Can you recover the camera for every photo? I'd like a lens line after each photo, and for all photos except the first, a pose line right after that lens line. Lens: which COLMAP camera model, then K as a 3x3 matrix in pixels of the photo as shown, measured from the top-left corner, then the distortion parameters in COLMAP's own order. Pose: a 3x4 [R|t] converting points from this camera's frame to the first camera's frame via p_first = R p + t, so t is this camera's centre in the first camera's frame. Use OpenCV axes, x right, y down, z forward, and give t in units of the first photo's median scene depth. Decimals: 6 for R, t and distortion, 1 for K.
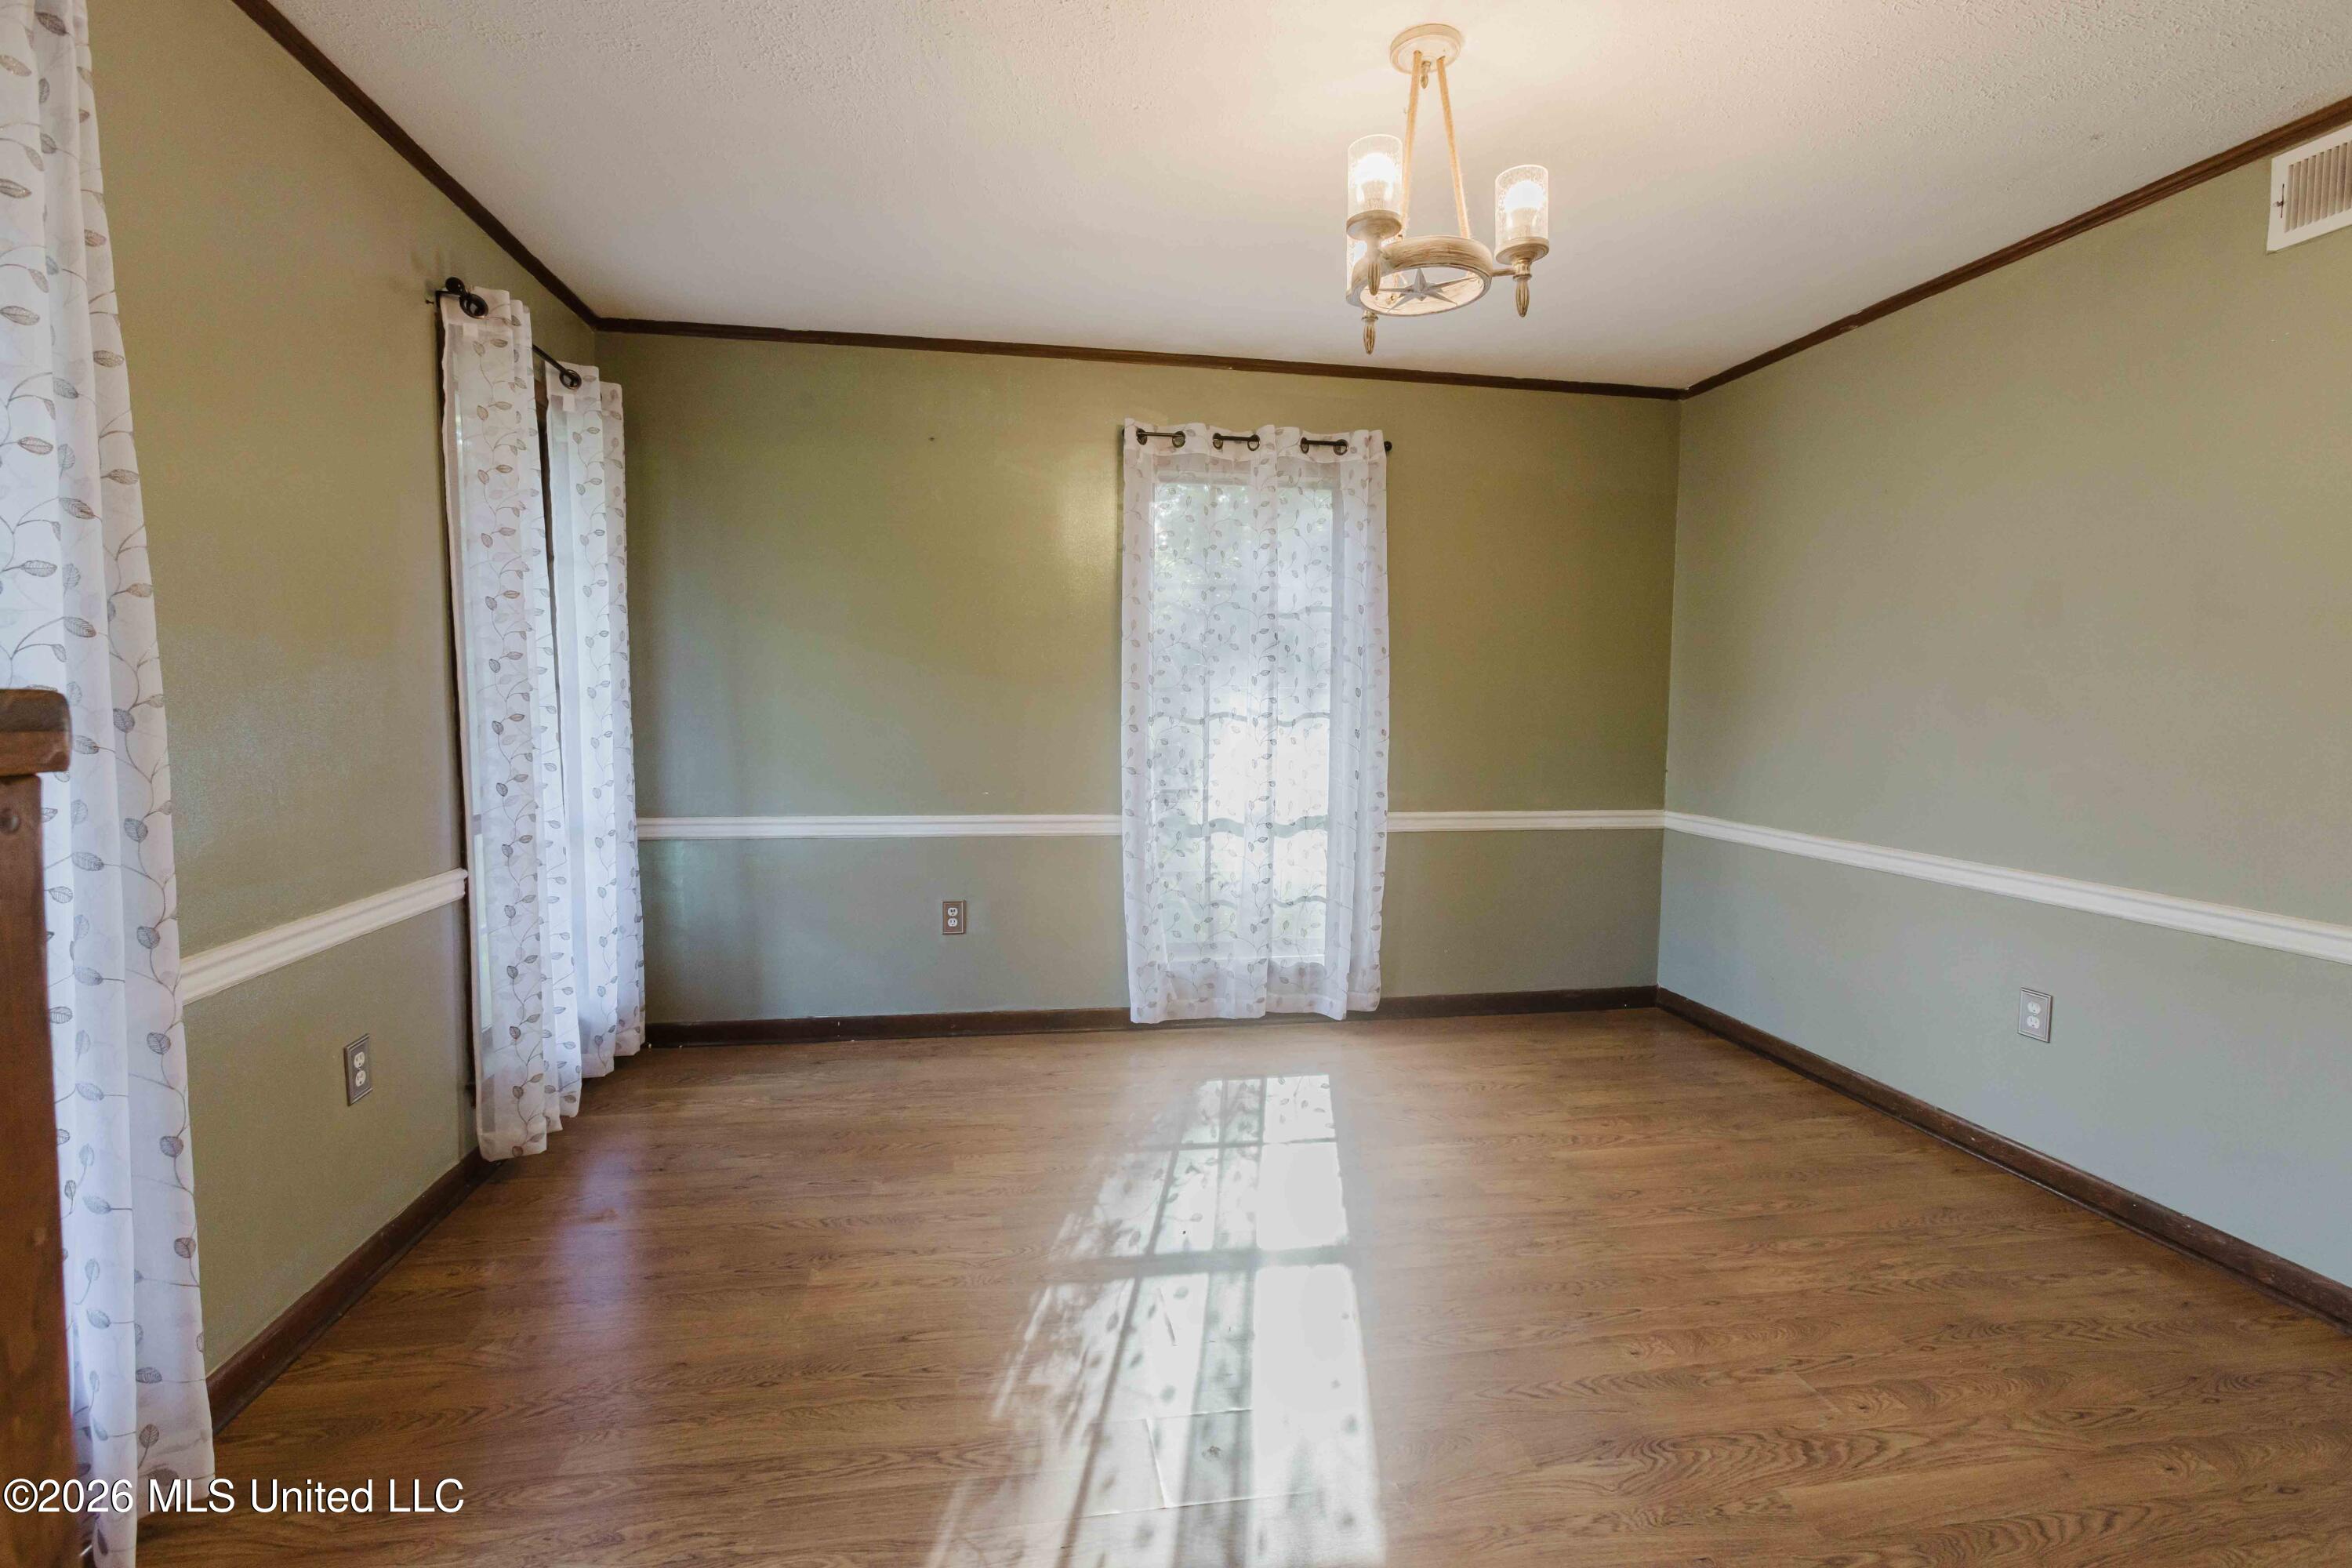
lens RADIAL K [[1060.8, 0, 1173.3], [0, 1060.8, 768.5], [0, 0, 1]] dist [-0.002063, 0.000682]
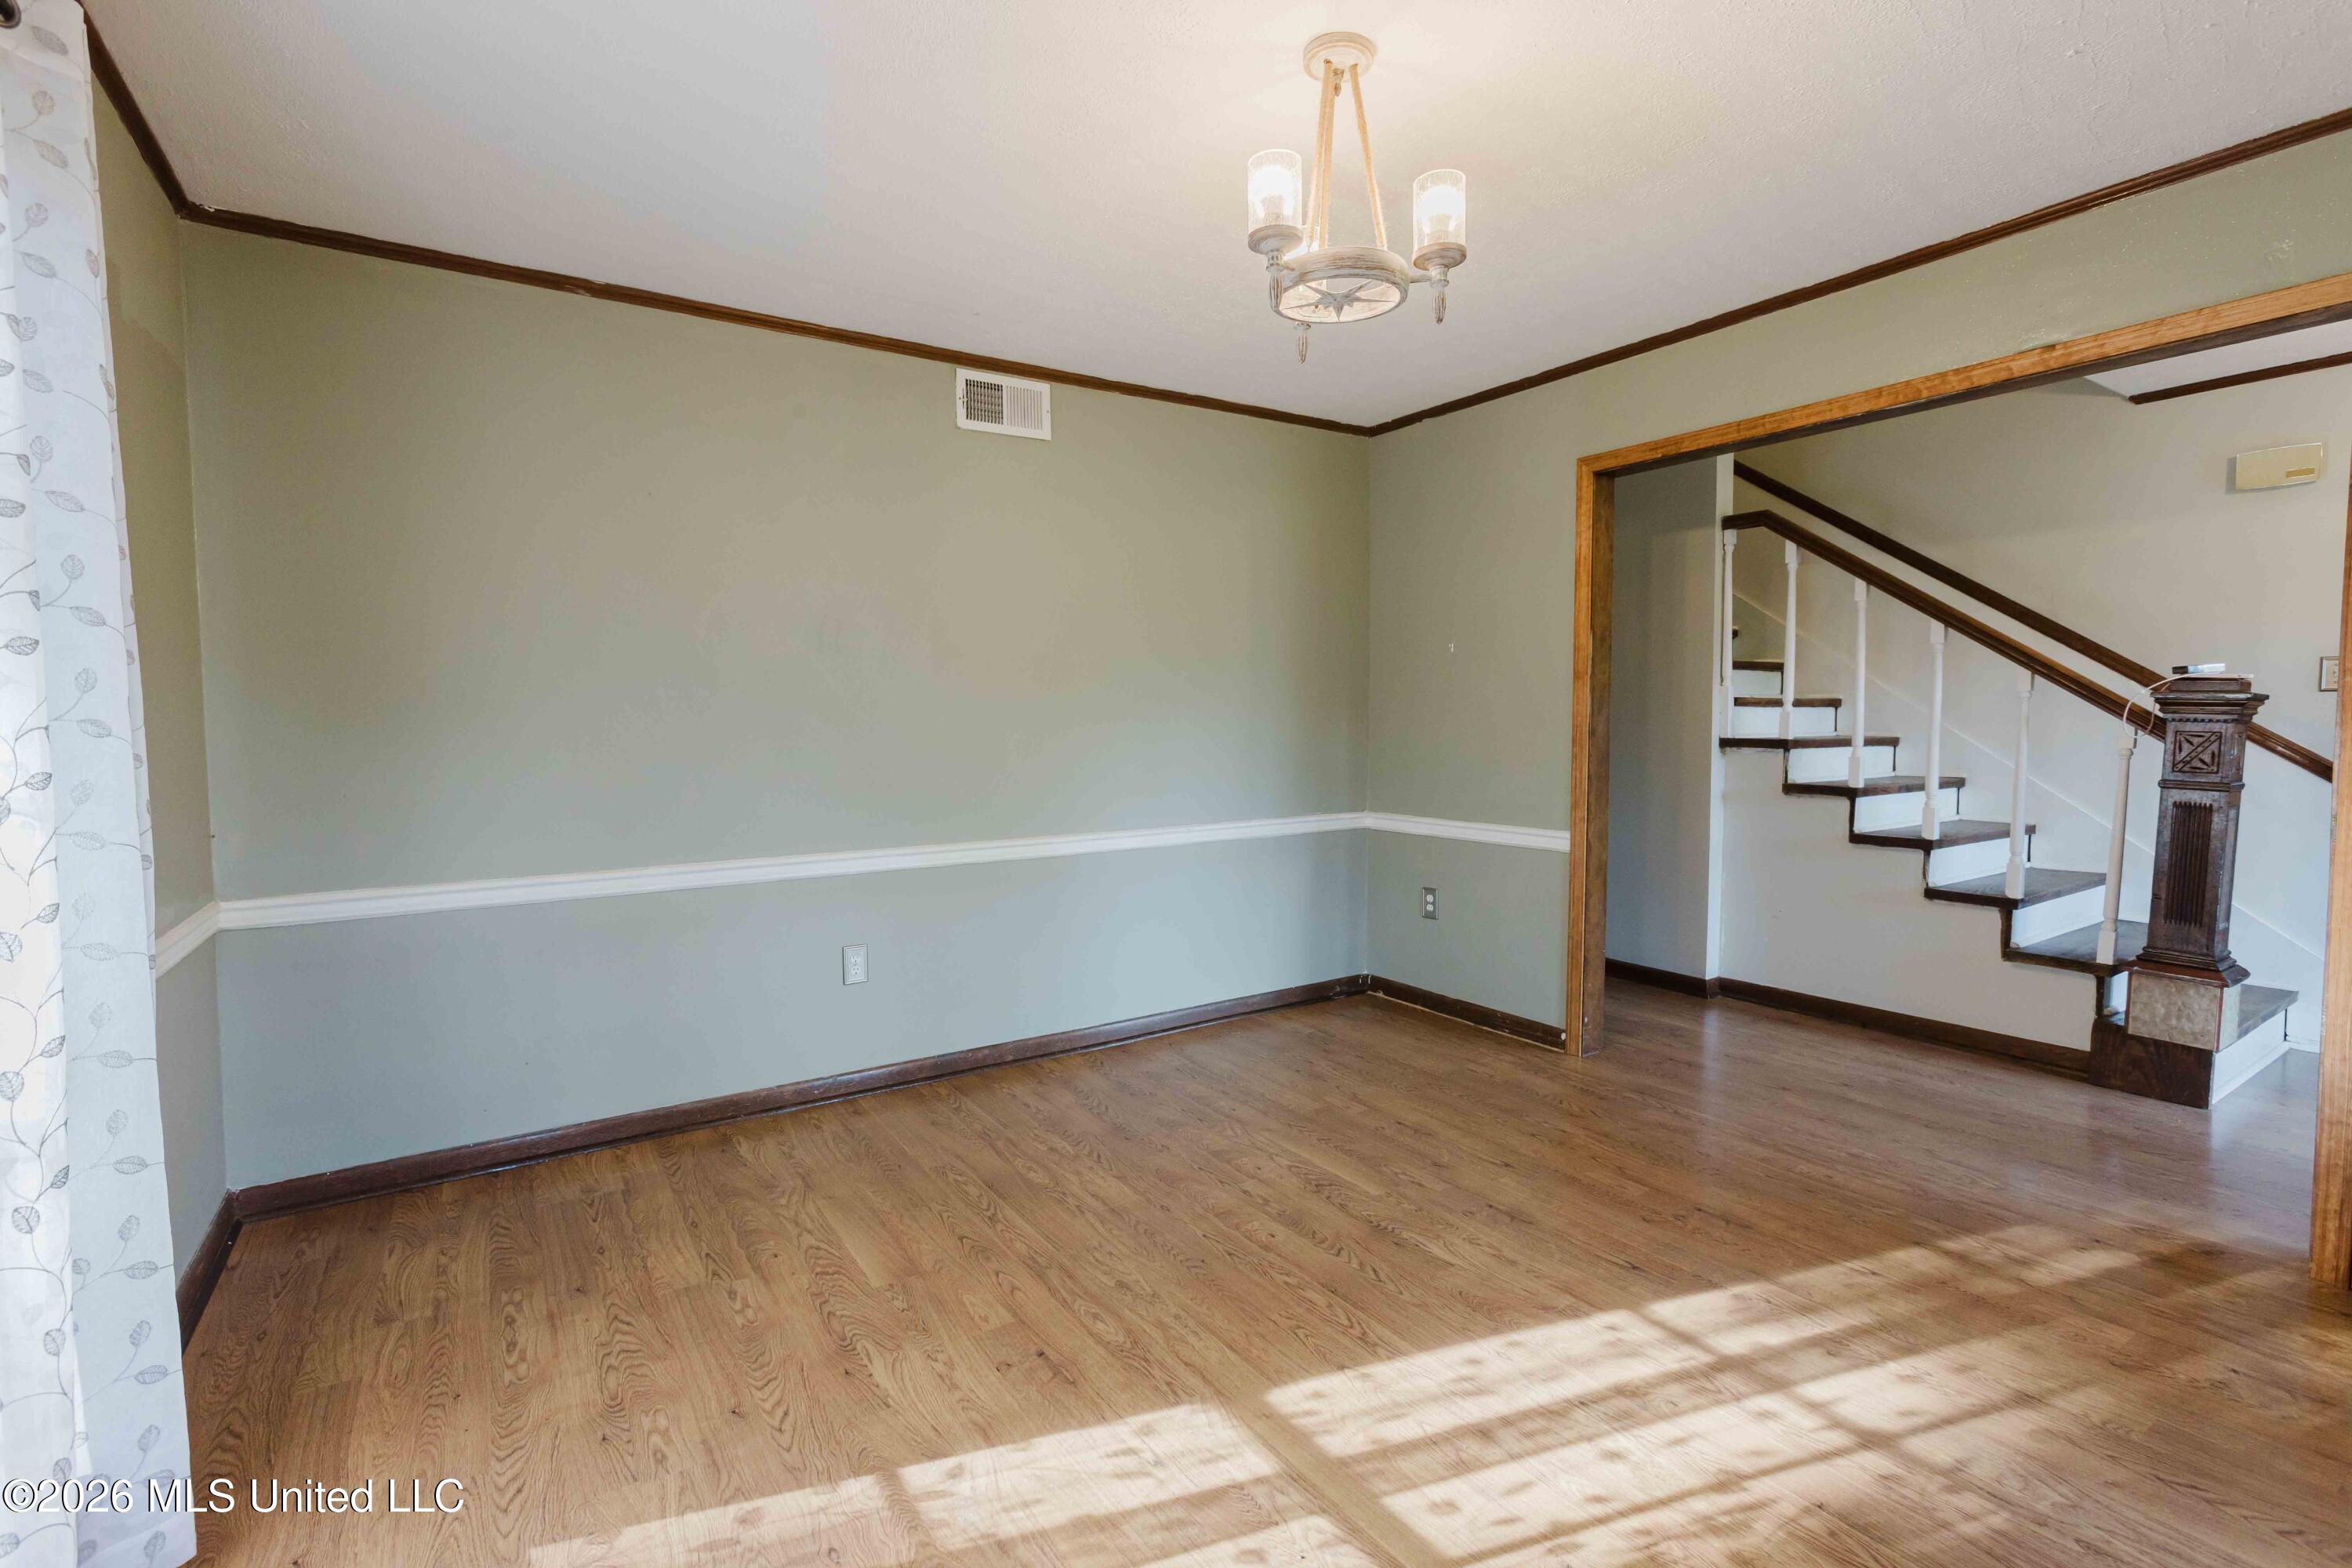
lens RADIAL K [[1060.8, 0, 1173.3], [0, 1060.8, 768.5], [0, 0, 1]] dist [-0.002063, 0.000682]
pose [[-0.411429, -0.048312, 0.910161, -0.557625], [0.066469, 0.994345, 0.082828, -0.085638], [-0.909015, 0.094575, -0.405891, 1.423815]]
